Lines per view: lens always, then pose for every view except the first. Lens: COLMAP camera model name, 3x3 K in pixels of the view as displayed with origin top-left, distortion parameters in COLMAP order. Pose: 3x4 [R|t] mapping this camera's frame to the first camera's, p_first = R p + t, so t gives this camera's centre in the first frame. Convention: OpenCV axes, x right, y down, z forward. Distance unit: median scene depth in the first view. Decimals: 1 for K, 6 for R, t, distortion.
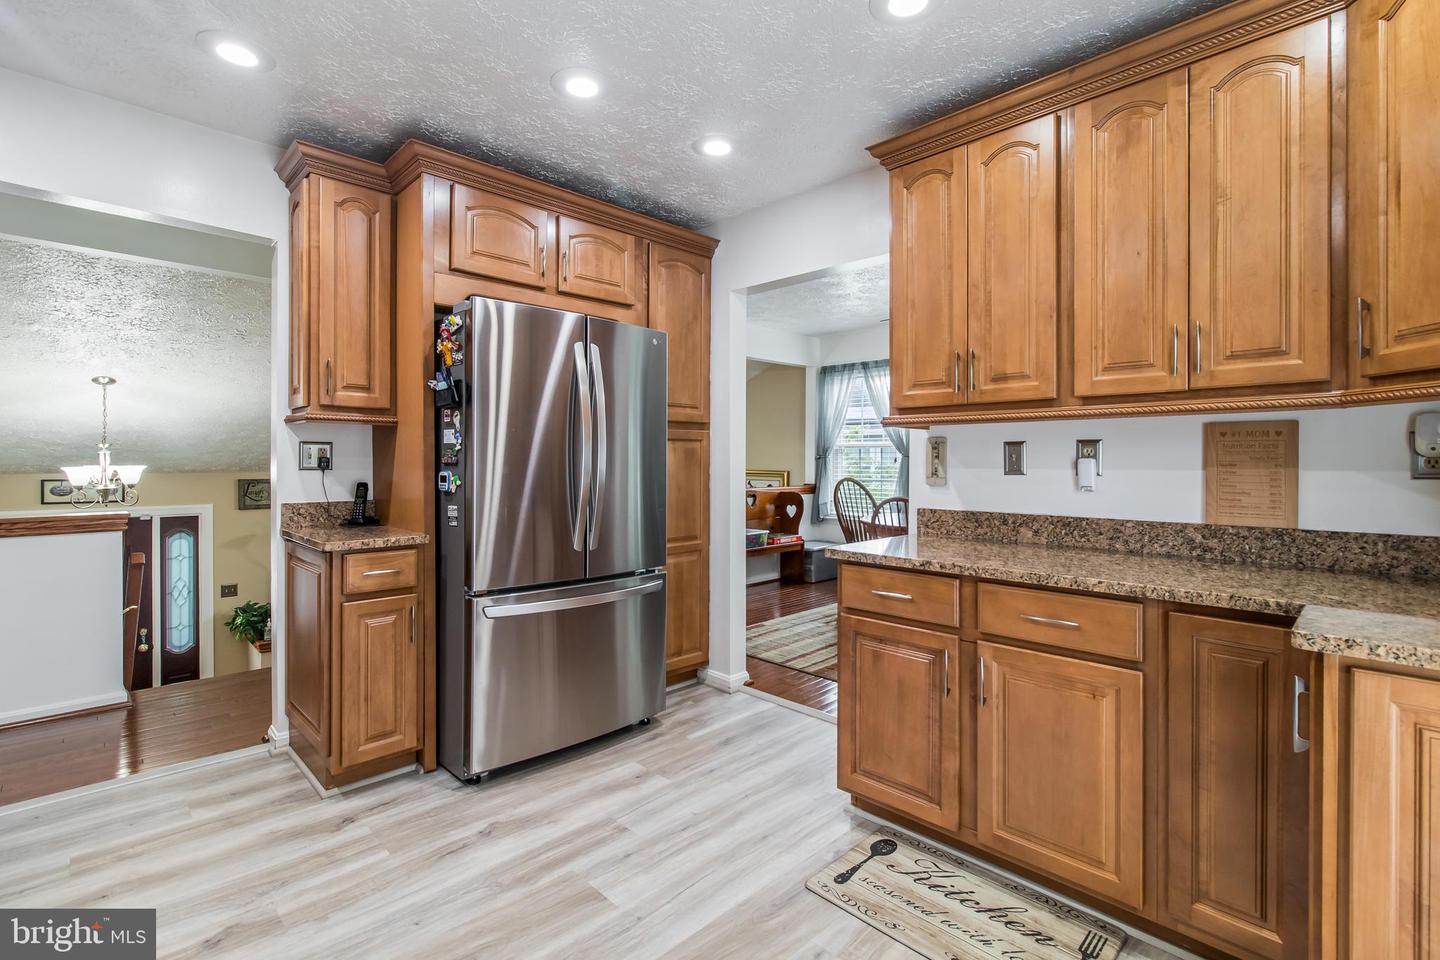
lens RADIAL K [[660.2, 0, 723.7], [0, 660.2, 469.0], [0, 0, 1]] dist [0.002369, 0.000283]
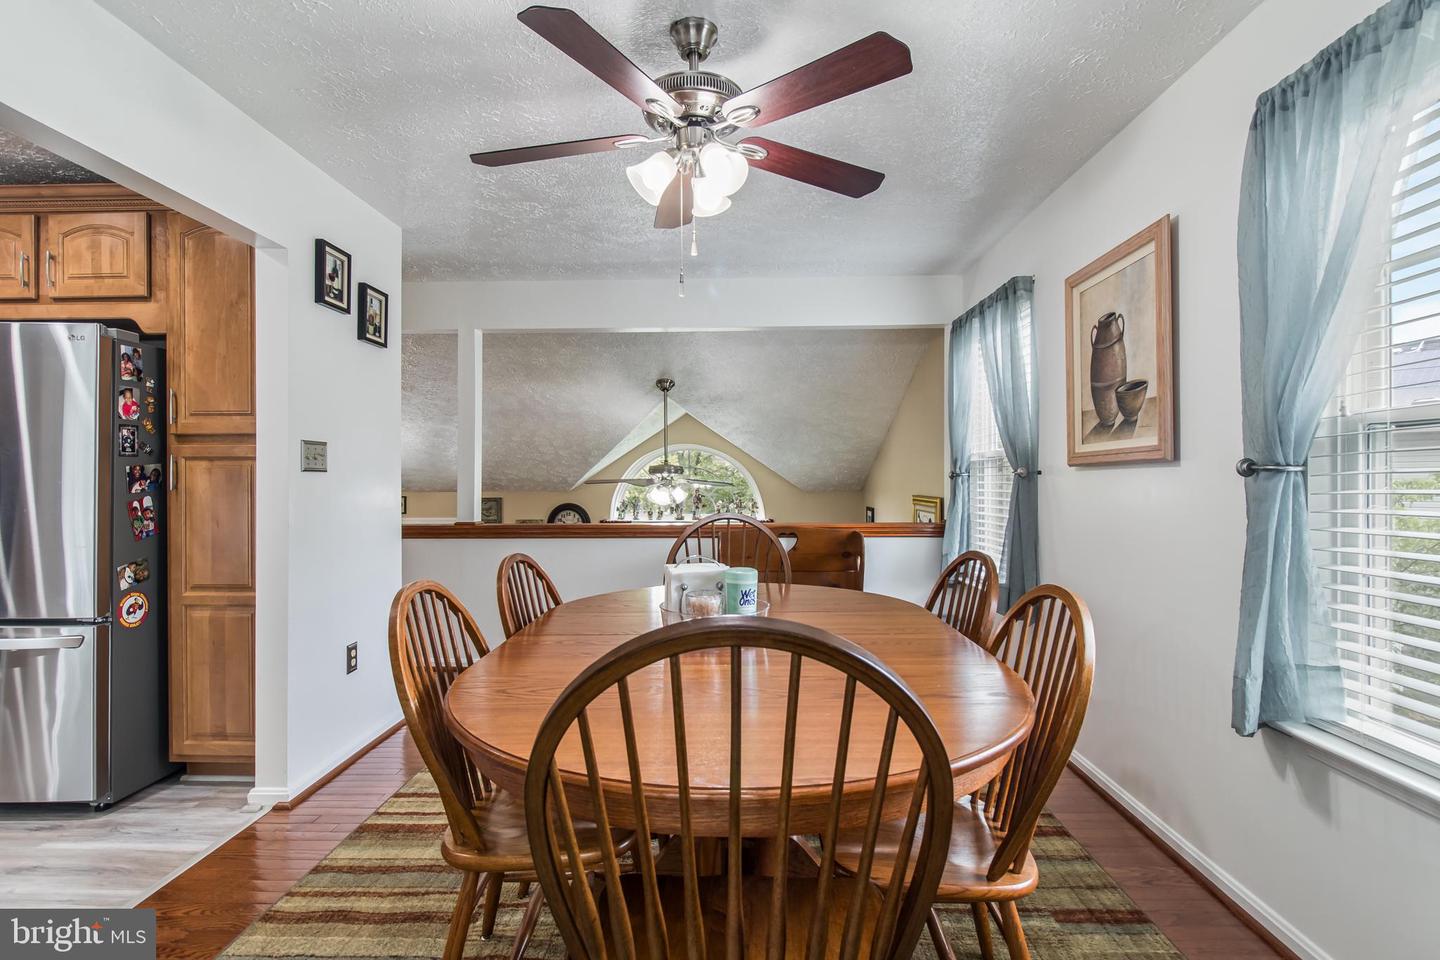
lens RADIAL K [[711.9, 0, 720.0], [0, 711.9, 480.0], [0, 0, 1]] dist [0.001119, 0.000244]
pose [[0.689291, 0.006346, -0.724457, 1.023952], [-0.010271, 0.999947, -0.001014, -0.025934], [0.724412, 0.008140, 0.689320, 0.931492]]
